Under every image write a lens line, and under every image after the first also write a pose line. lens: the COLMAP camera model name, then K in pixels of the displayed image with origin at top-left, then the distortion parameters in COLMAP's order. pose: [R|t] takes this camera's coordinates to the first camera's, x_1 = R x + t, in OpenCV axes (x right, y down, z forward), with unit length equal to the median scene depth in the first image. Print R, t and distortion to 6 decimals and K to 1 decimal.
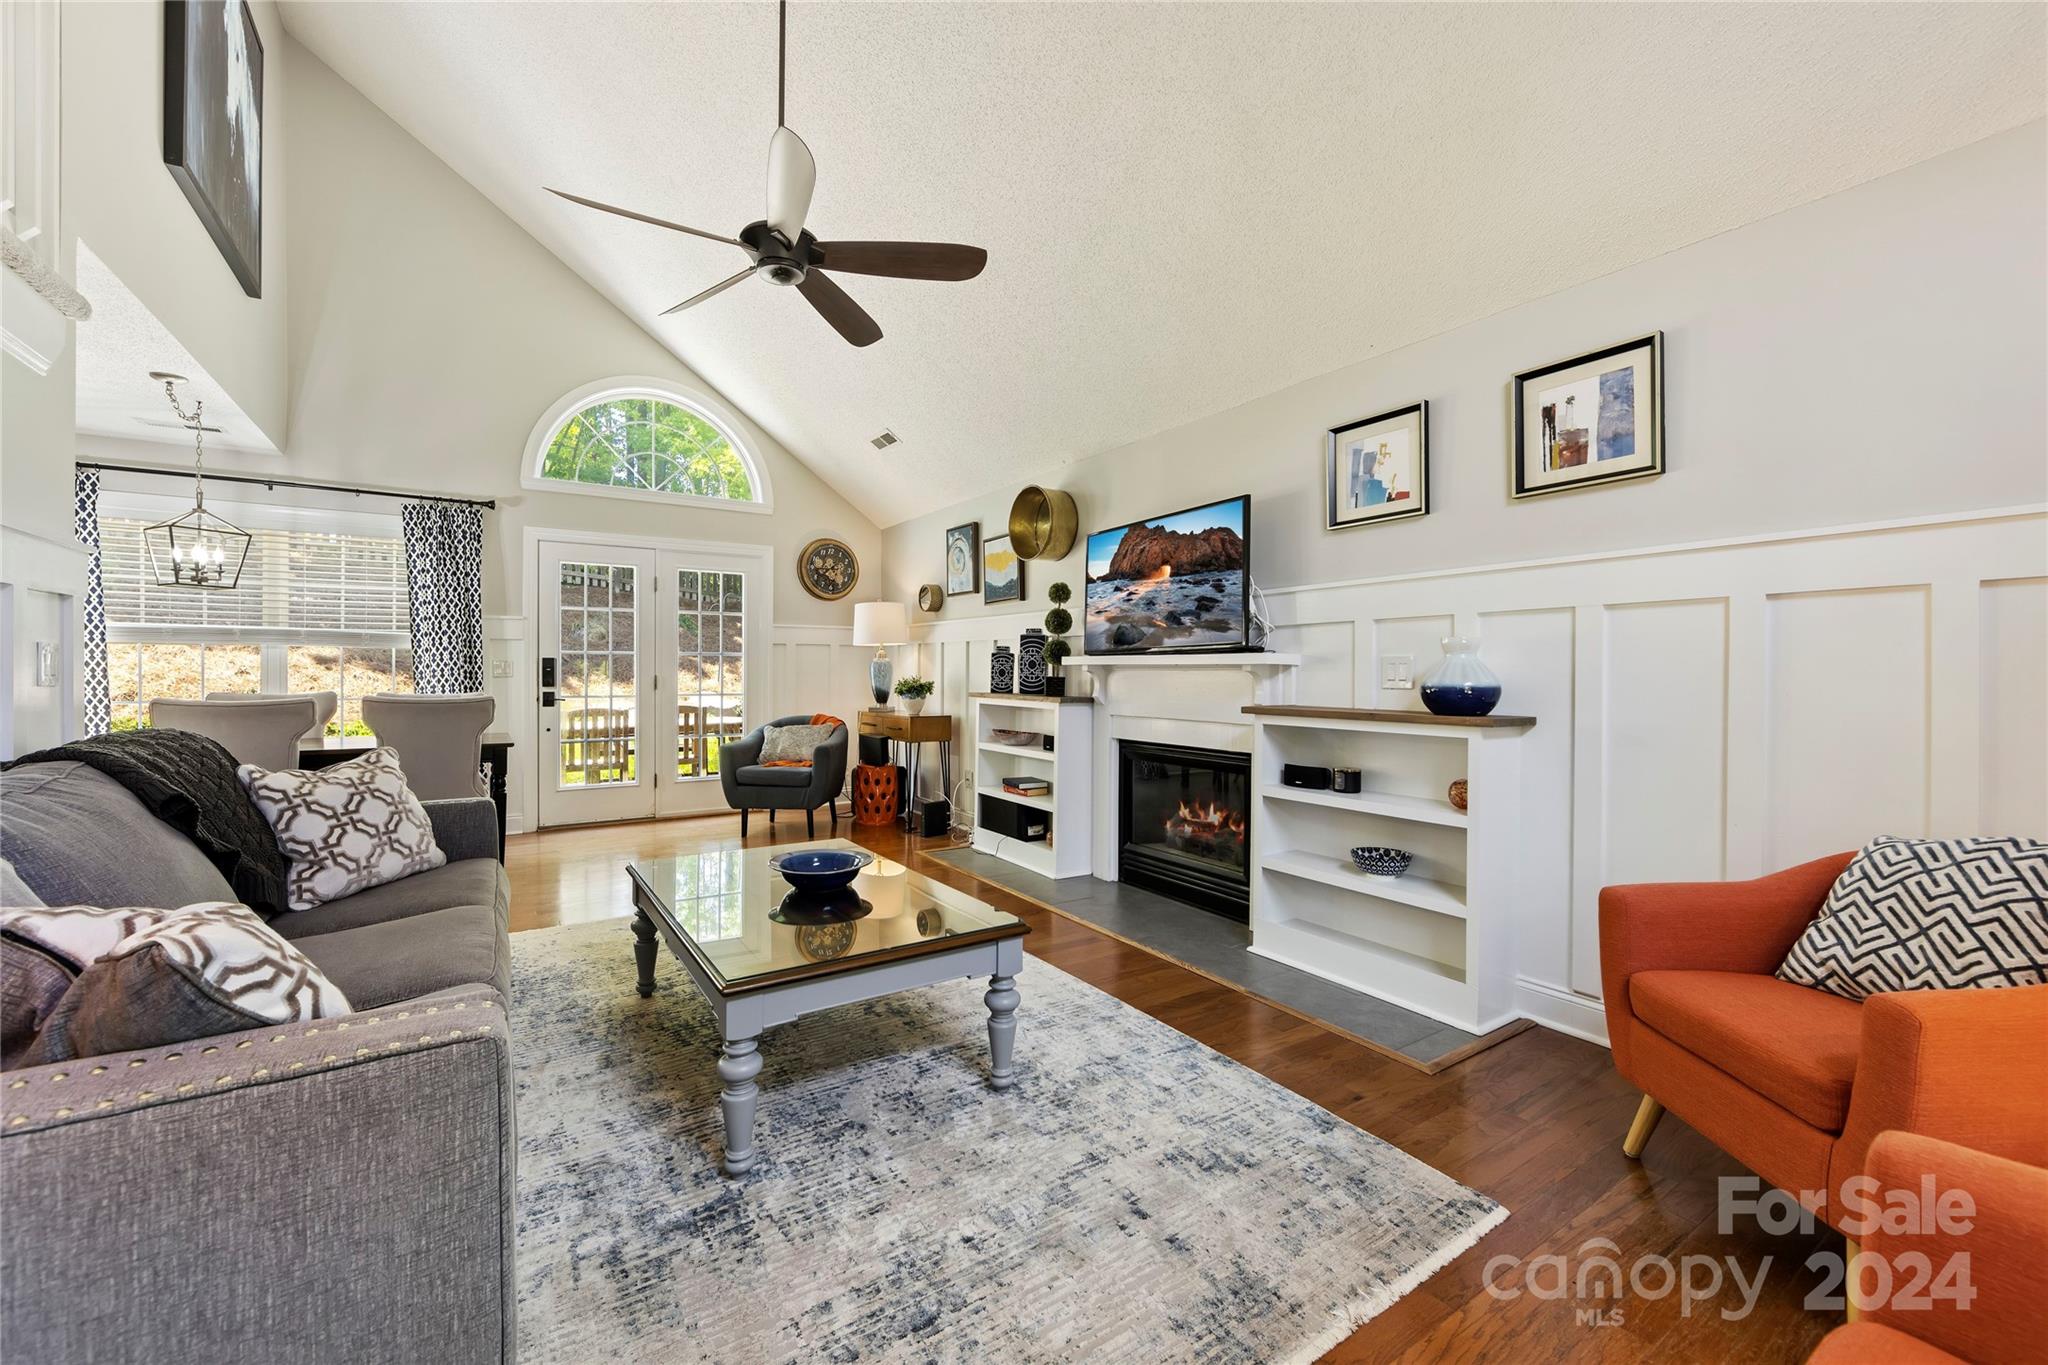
lens RADIAL K [[822.6, 0, 1023.7], [0, 822.6, 678.7], [0, 0, 1]] dist [-0.004214, -0.000437]
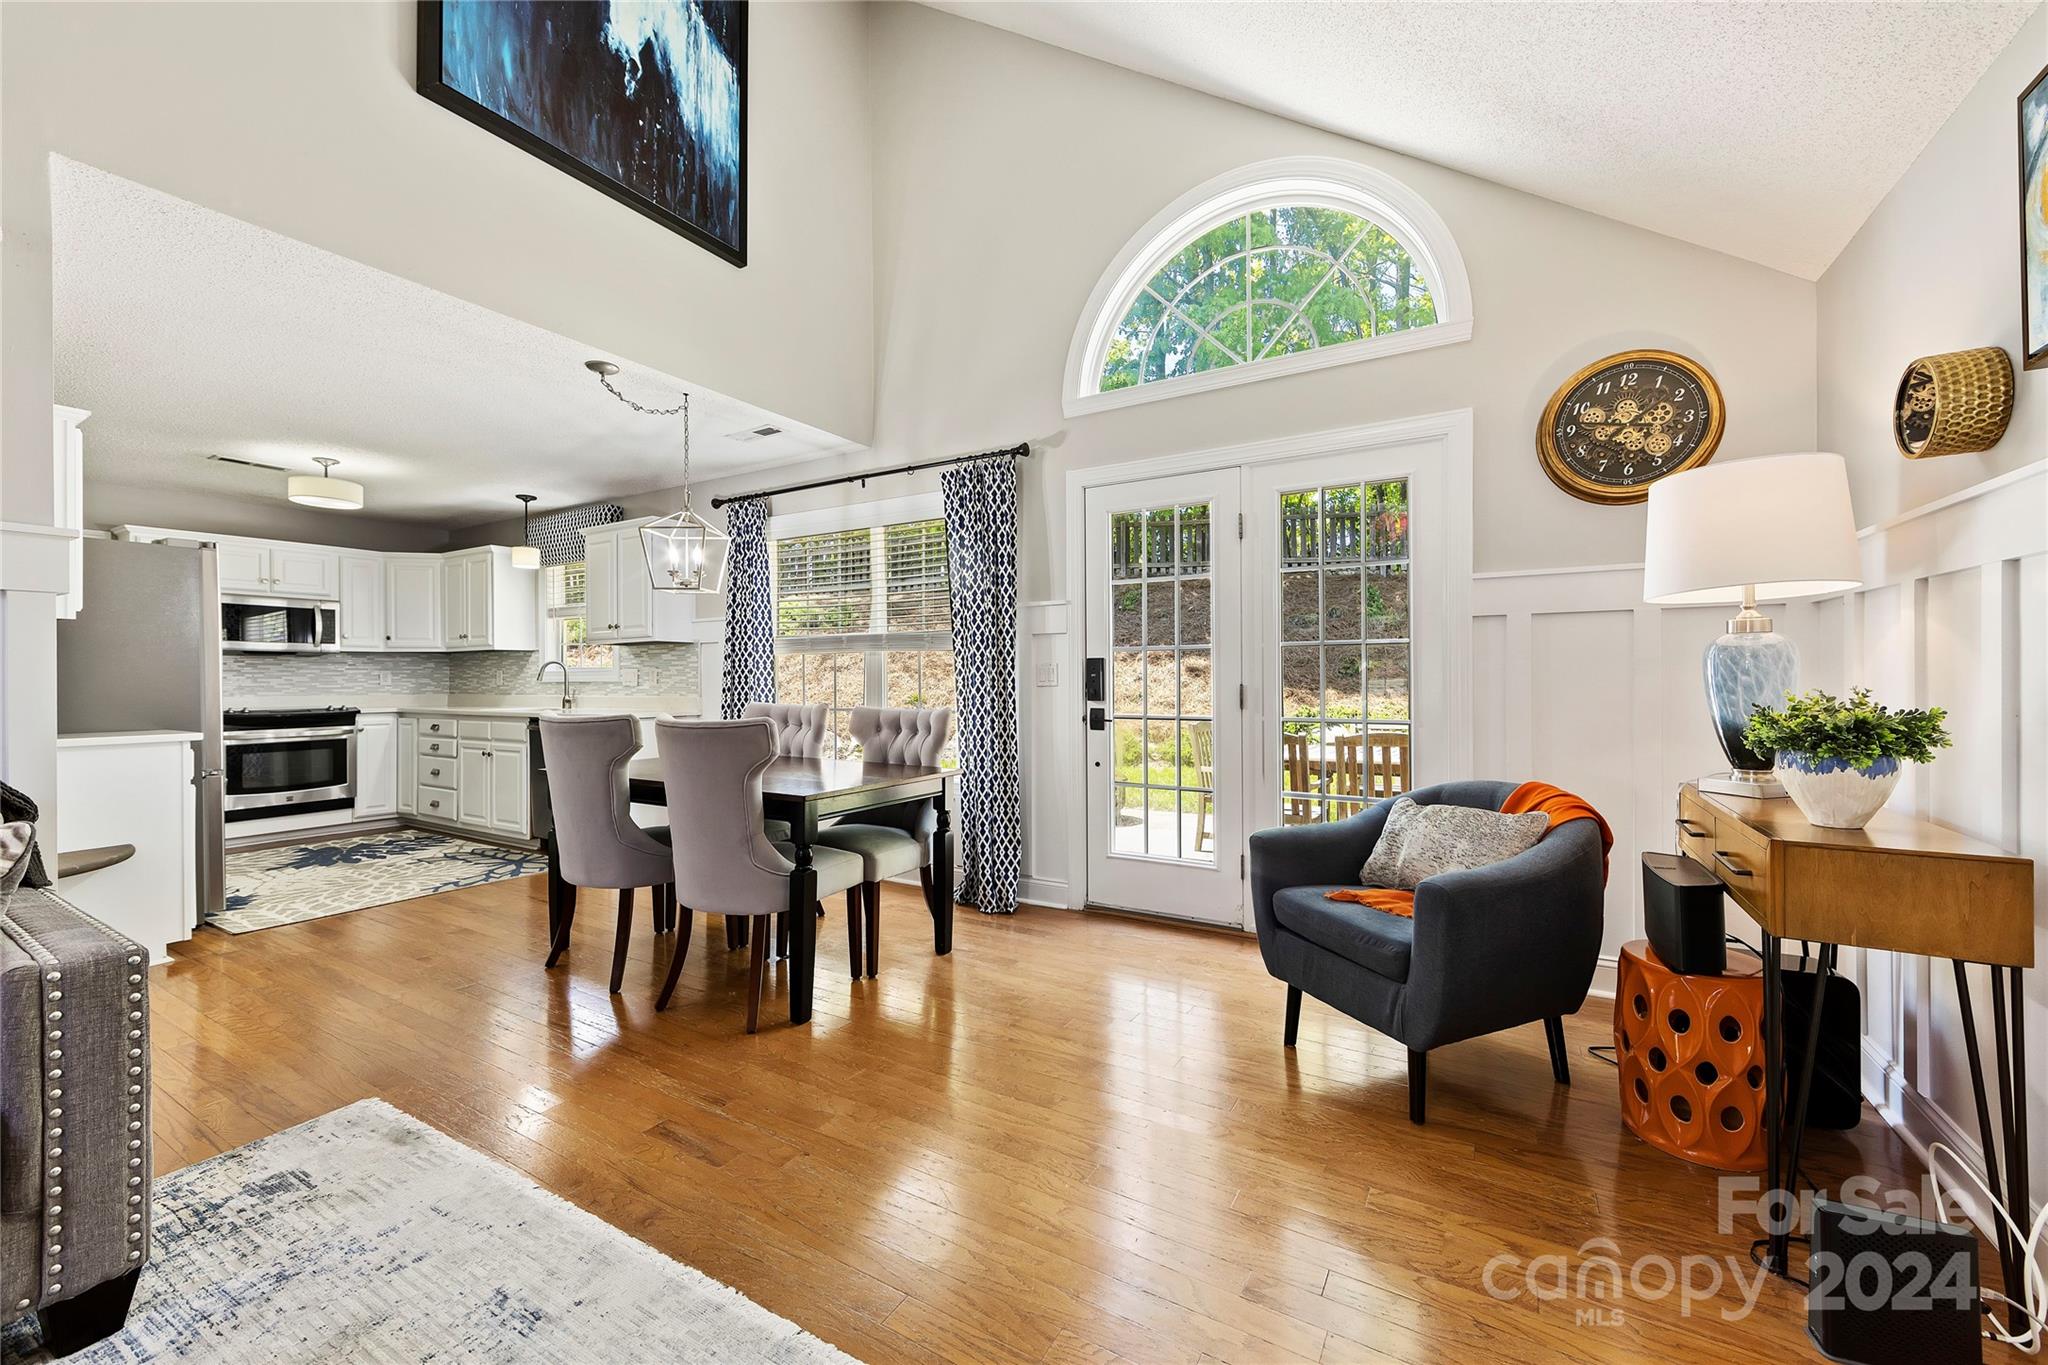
lens RADIAL K [[799.8, 0, 1025.8], [0, 799.8, 676.2], [0, 0, 1]] dist [0.001030, 0.000046]
pose [[0.435202, -0.005334, -0.900317, -0.023035], [-0.000612, 0.999980, -0.006220, -0.017441], [0.900333, 0.003258, 0.435190, 1.840494]]
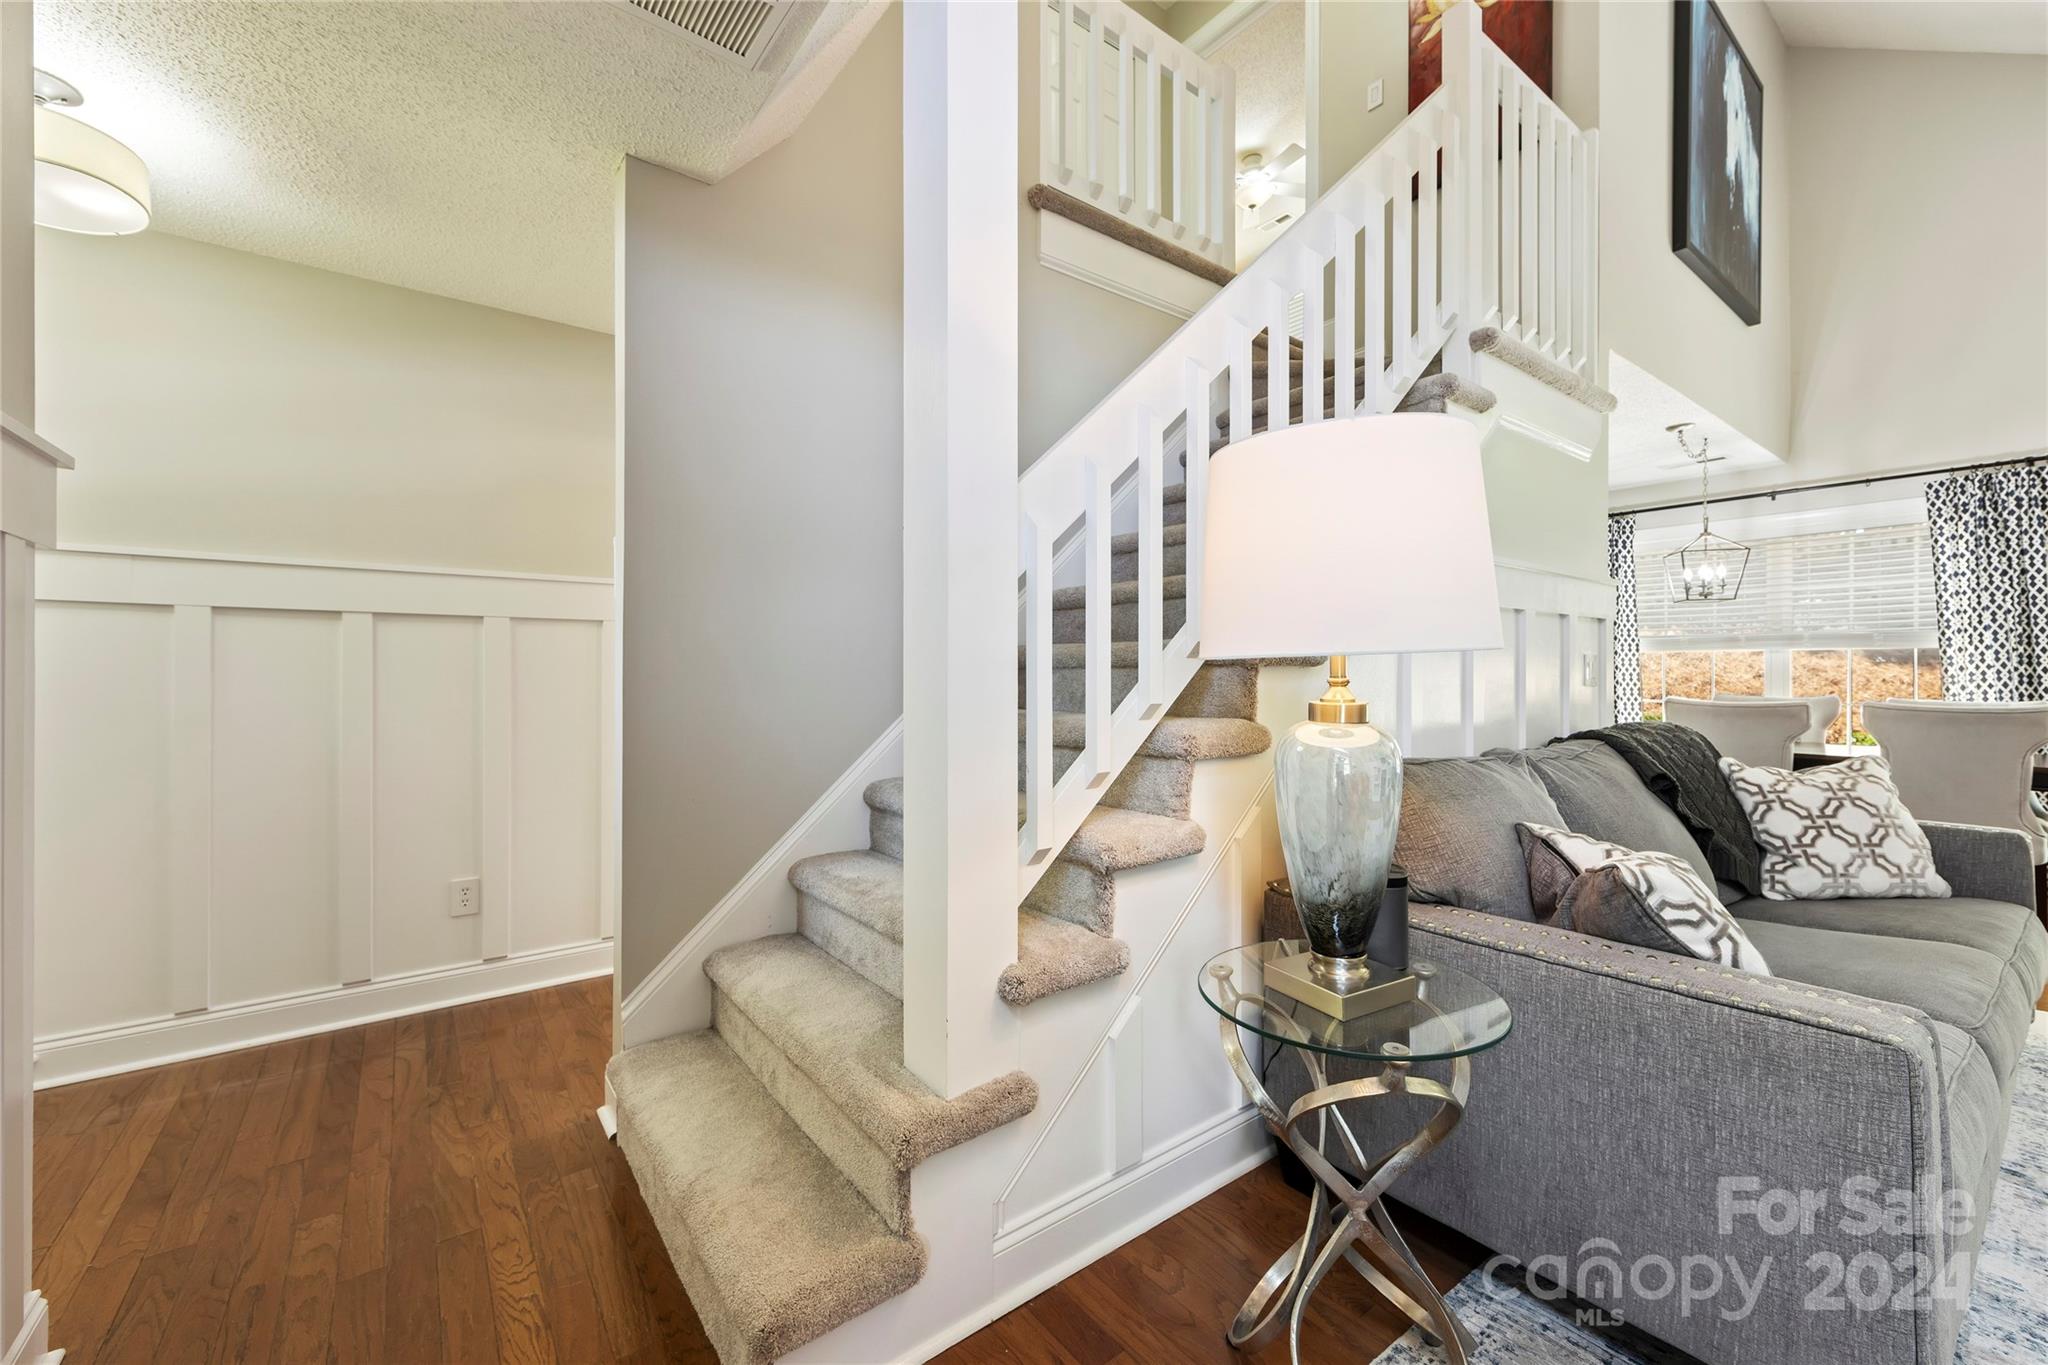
lens RADIAL K [[810.6, 0, 1026.1], [0, 810.6, 673.6], [0, 0, 1]] dist [0.000268, -0.000069]
pose [[0.072179, -0.003852, -0.997384, 0.085266], [-0.006698, 0.999968, -0.004347, 0.000117], [0.997369, 0.006995, 0.072151, -0.040378]]
